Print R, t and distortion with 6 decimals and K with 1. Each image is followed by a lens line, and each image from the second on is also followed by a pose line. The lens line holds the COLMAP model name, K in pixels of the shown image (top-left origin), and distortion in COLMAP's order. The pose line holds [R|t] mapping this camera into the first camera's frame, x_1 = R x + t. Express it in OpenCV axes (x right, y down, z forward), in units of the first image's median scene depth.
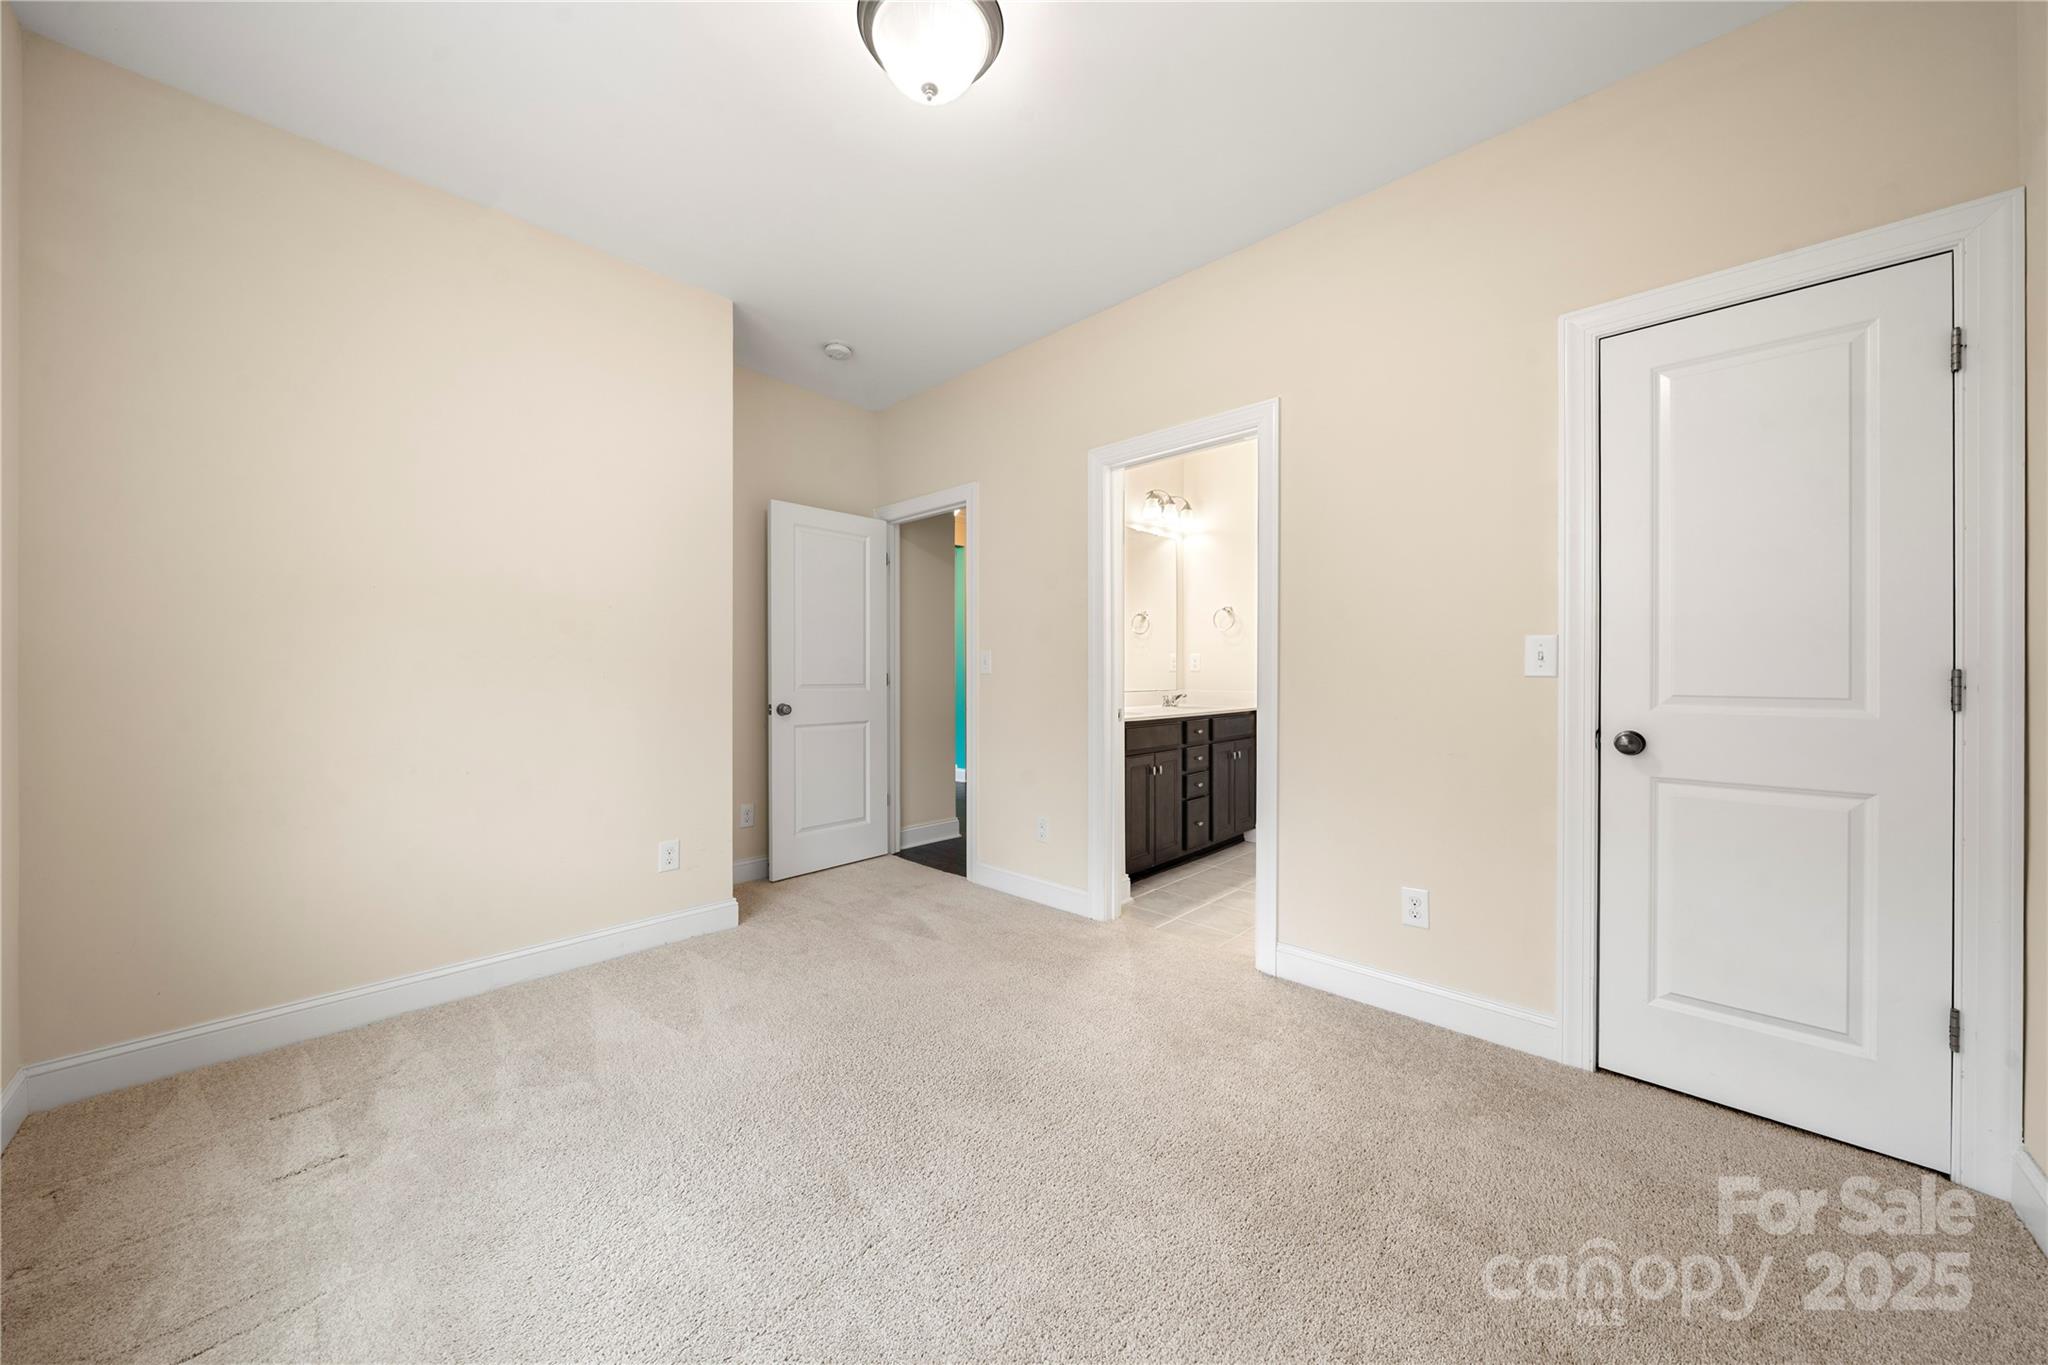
lens RADIAL K [[692.7, 0, 1018.6], [0, 692.7, 673.8], [0, 0, 1]] dist [-0.000008, 0.000191]
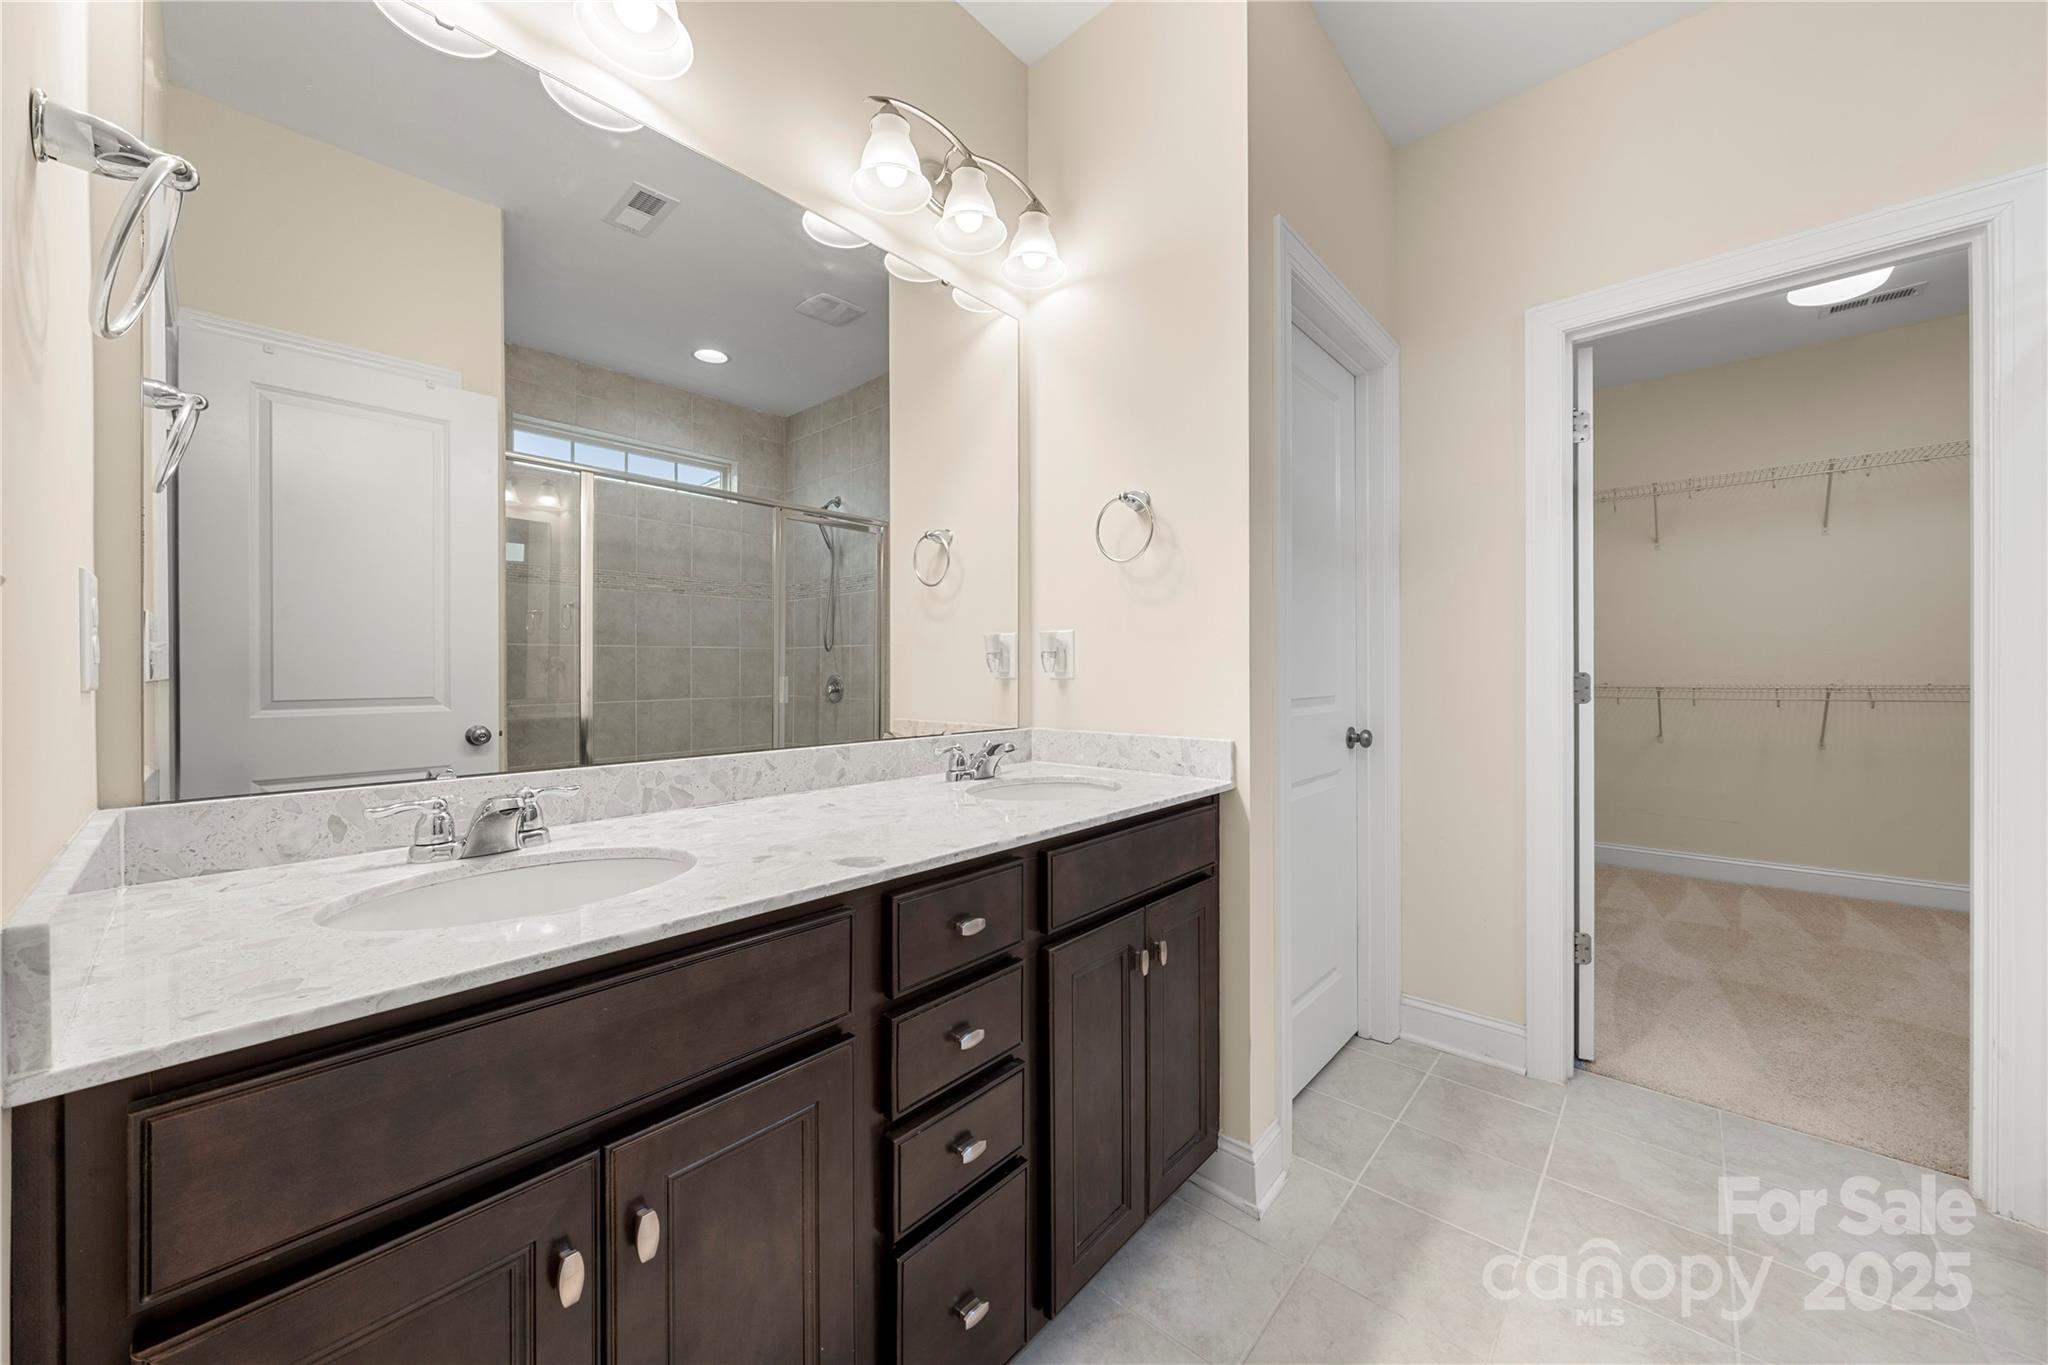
lens RADIAL K [[752.6, 0, 1030.8], [0, 752.6, 684.8], [0, 0, 1]] dist [0.001547, 0.000130]
pose [[0.999346, -0.005981, 0.035656, 0.251851], [0.005750, 0.999962, 0.006566, -0.000057], [-0.035694, -0.006357, 0.999343, 0.681744]]
